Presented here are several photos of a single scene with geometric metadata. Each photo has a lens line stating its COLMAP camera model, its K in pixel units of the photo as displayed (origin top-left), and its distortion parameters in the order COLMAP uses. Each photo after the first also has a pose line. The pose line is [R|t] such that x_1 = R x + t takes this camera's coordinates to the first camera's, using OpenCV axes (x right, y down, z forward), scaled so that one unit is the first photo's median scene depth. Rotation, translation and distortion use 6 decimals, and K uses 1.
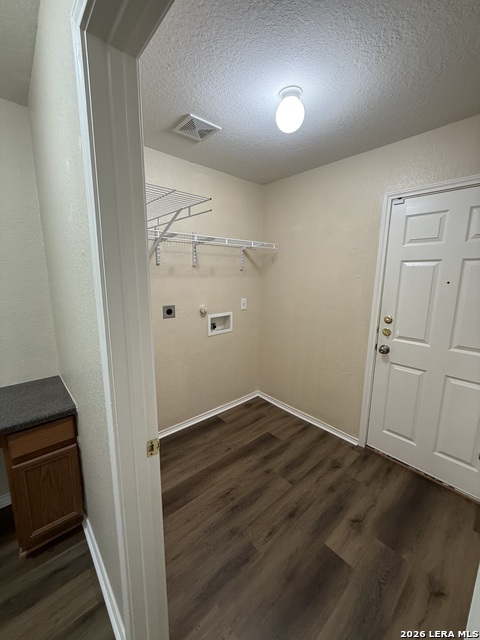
lens RADIAL K [[256.3, 0, 238.4], [0, 256.3, 317.5], [0, 0, 1]] dist [0.000172, 0.000119]
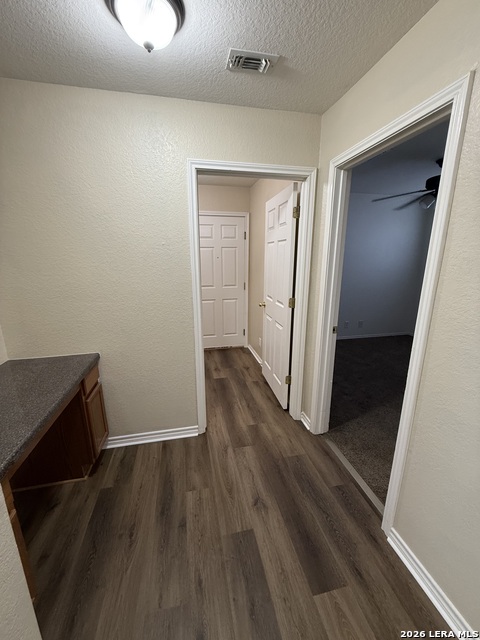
lens RADIAL K [[256.3, 0, 239.7], [0, 256.3, 321.7], [0, 0, 1]] dist [0.000172, 0.000119]
pose [[0.483917, -0.225435, 0.845578, -1.240771], [0.152868, 0.973170, 0.171967, 0.058810], [-0.861658, 0.046044, 0.505396, -0.306266]]
